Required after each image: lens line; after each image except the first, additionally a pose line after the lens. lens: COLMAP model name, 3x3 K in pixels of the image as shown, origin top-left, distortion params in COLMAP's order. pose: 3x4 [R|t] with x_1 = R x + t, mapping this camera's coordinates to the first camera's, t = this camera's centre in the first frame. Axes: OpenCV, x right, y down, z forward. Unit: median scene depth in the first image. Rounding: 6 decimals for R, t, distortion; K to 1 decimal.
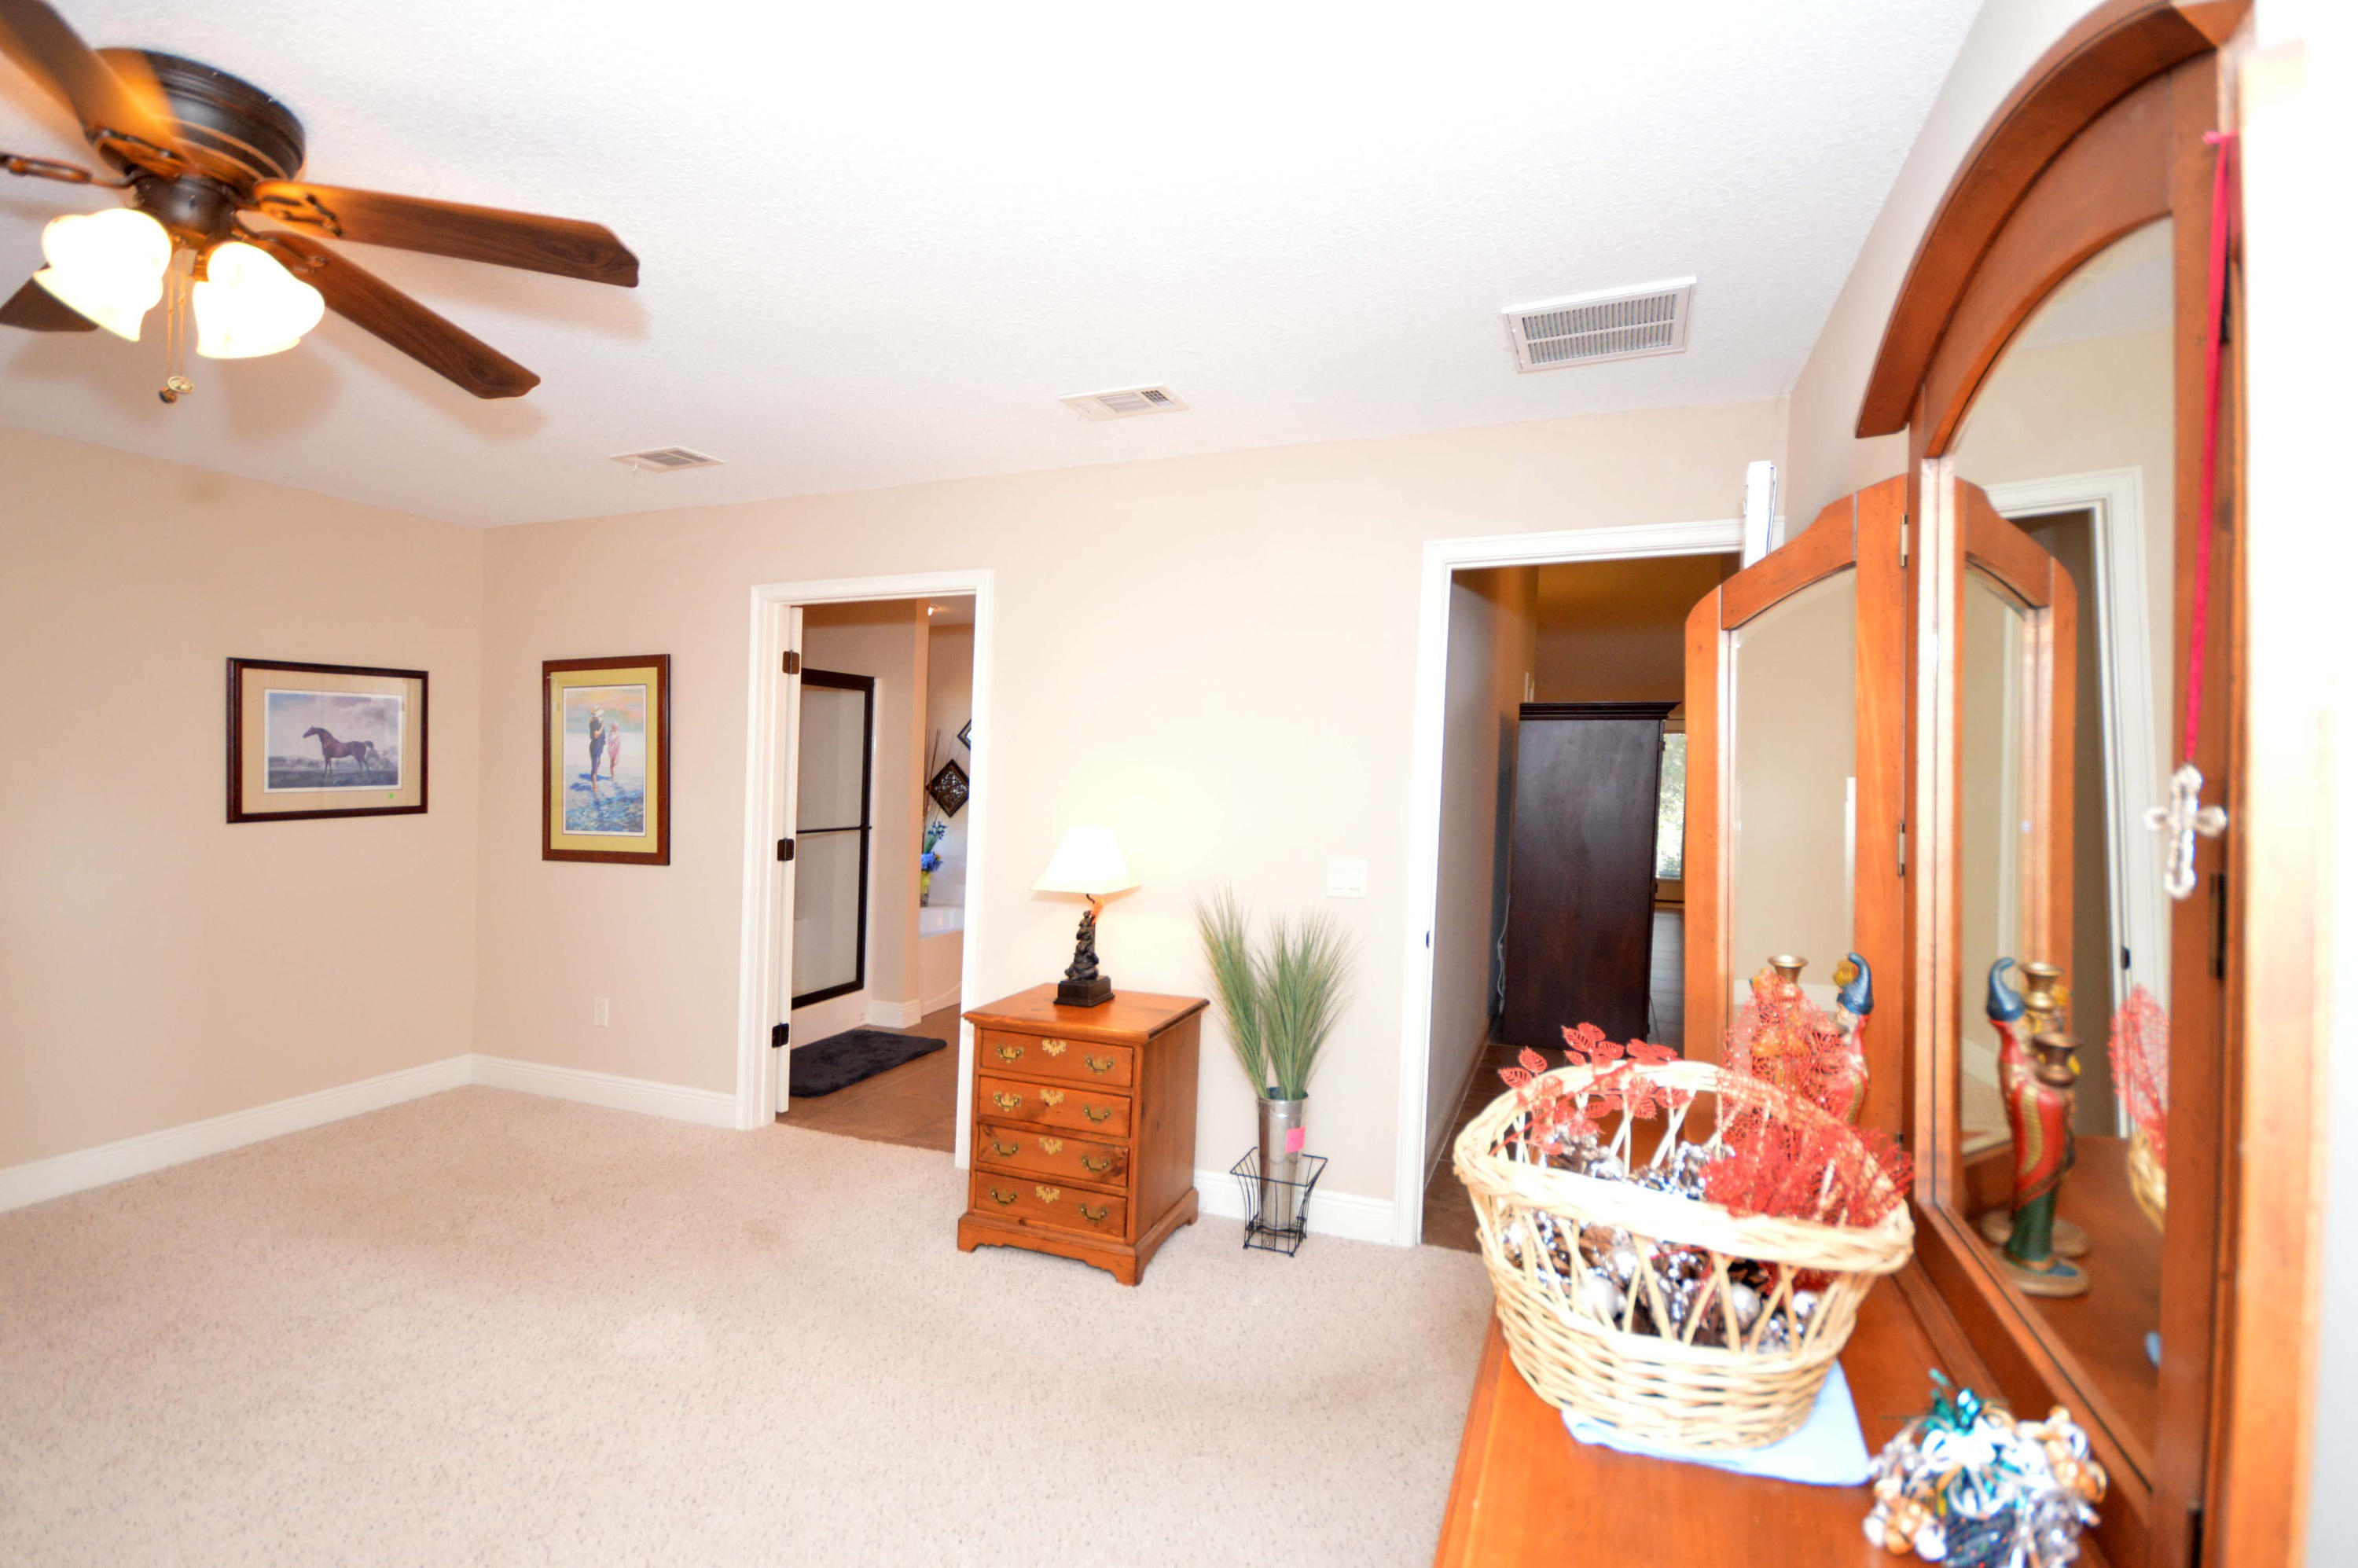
lens RADIAL K [[1046.5, 0, 1188.0], [0, 1046.5, 848.5], [0, 0, 1]] dist [0.003037, 0.000281]
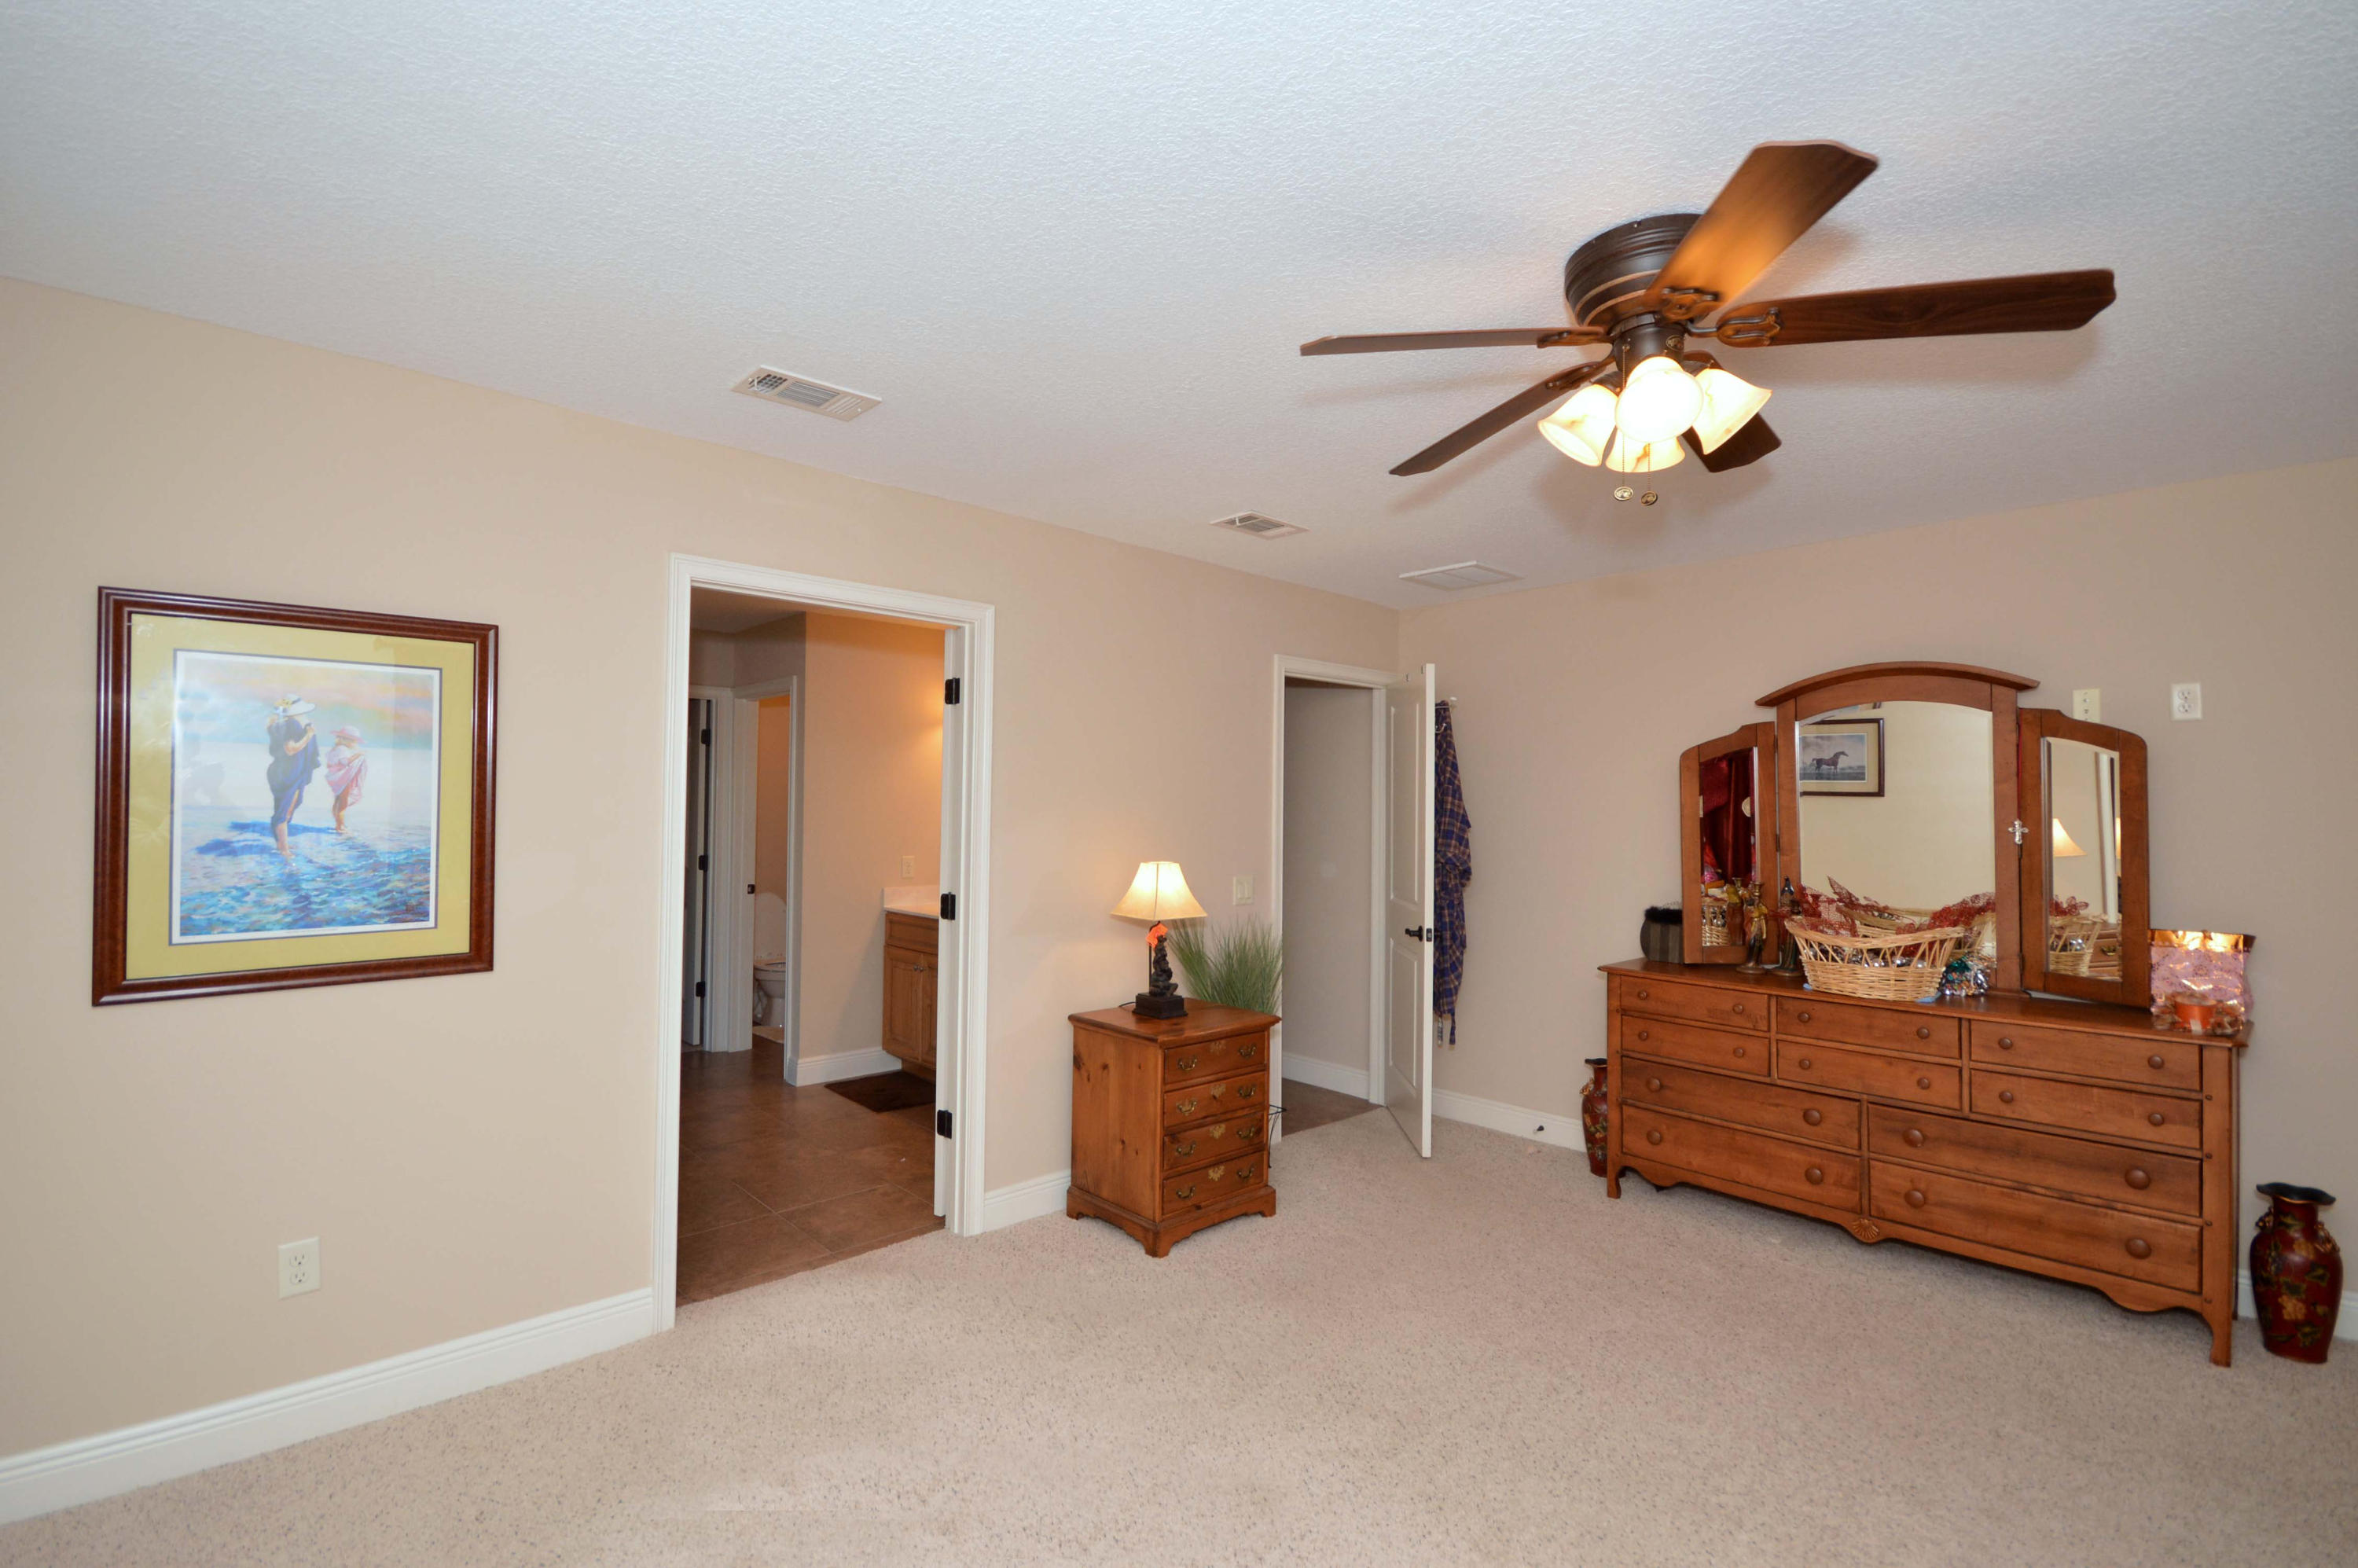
lens RADIAL K [[1033.0, 0, 1140.4], [0, 1033.0, 793.0], [0, 0, 1]] dist [0.000226, -0.000059]
pose [[0.428202, -0.001203, 0.903682, -0.864031], [0.049541, 0.998527, -0.022145, -0.053809], [-0.902324, 0.054252, 0.427630, 0.393472]]
